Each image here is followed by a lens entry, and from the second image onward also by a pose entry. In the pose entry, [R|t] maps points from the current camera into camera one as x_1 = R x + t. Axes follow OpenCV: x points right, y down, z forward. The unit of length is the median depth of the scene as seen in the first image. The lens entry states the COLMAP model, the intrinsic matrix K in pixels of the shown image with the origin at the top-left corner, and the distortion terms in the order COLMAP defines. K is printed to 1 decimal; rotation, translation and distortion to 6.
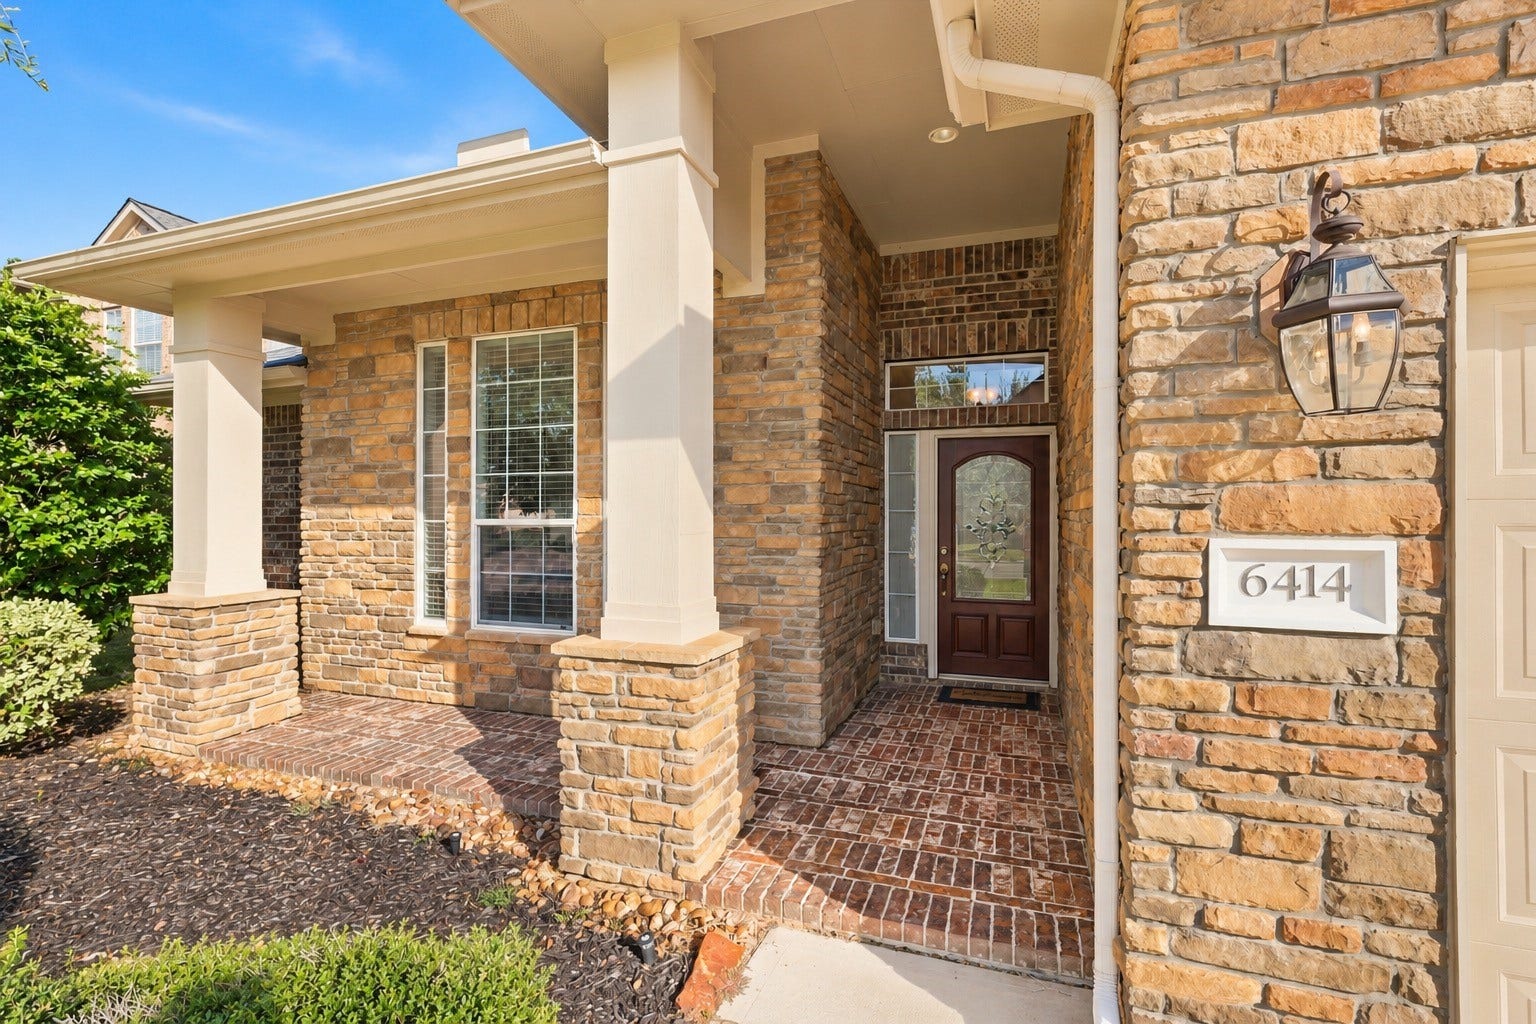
lens RADIAL K [[726.5, 0, 765.3], [0, 726.5, 508.7], [0, 0, 1]] dist [-0.000462, 0.000188]
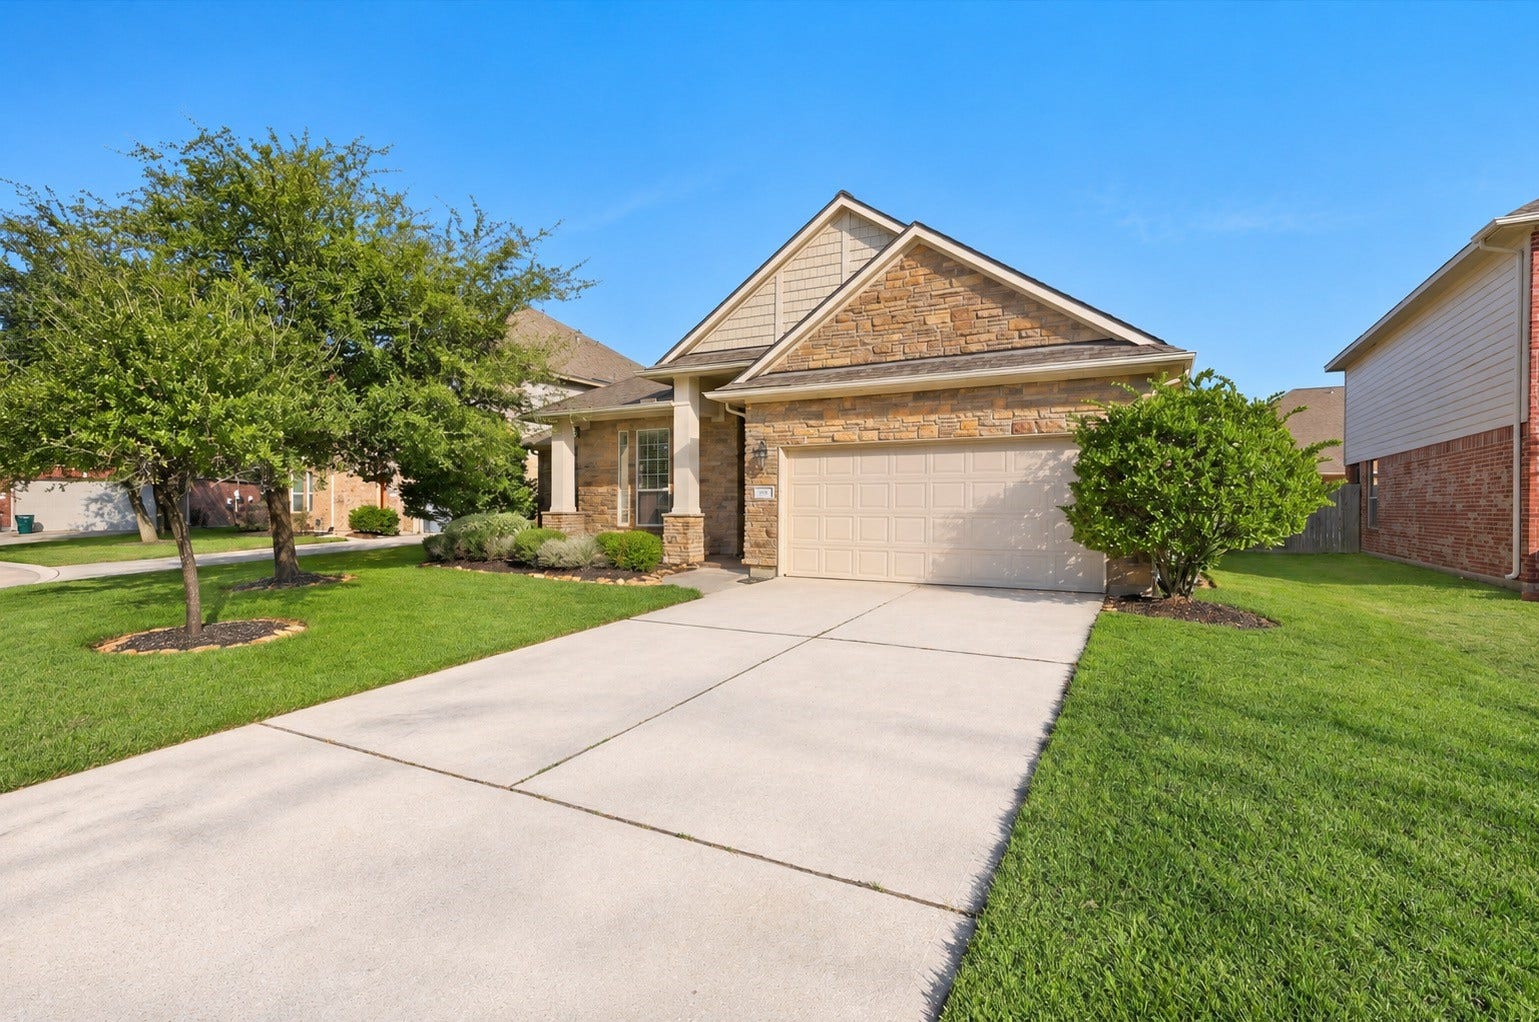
lens RADIAL K [[727.9, 0, 771.9], [0, 727.9, 506.7], [0, 0, 1]] dist [-0.000462, 0.000188]
pose [[0.991236, 0.007227, -0.131904, 0.640246], [-0.007277, 0.999974, 0.000100, 0.092343], [0.131901, 0.000861, 0.991263, -2.206677]]
